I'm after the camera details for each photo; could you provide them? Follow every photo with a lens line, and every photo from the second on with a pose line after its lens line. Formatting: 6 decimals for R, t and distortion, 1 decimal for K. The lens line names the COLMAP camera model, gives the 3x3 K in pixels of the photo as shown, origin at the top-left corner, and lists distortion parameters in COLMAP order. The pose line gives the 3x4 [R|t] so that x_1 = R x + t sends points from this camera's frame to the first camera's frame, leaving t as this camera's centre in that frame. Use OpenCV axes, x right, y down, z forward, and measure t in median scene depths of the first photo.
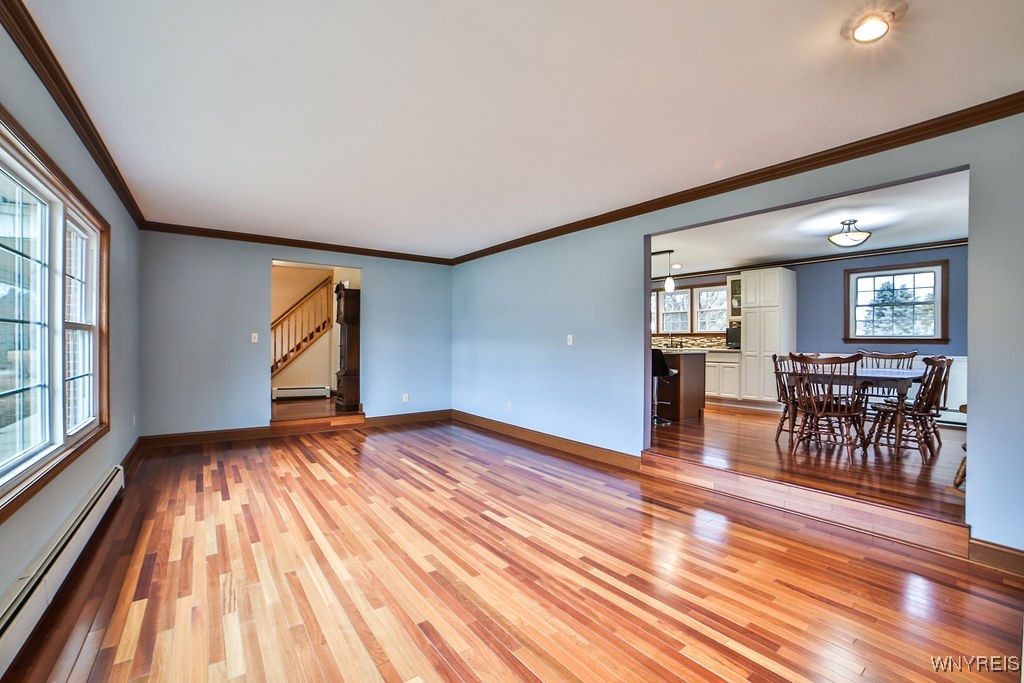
lens RADIAL K [[431.1, 0, 508.8], [0, 431.1, 344.5], [0, 0, 1]] dist [-0.084099, 0.027862]
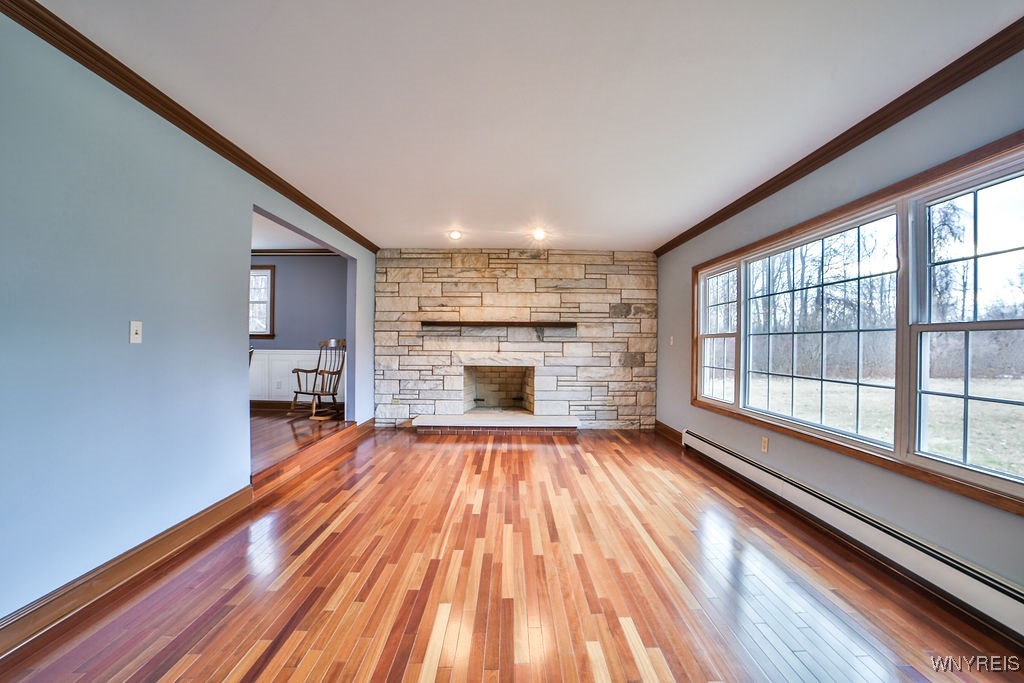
lens RADIAL K [[431.1, 0, 508.8], [0, 431.1, 344.5], [0, 0, 1]] dist [-0.084099, 0.027862]
pose [[-0.802516, -0.010792, 0.596533, -0.629319], [-0.009988, 0.999939, 0.004653, -0.004301], [-0.596547, -0.002224, -0.802575, 1.569223]]
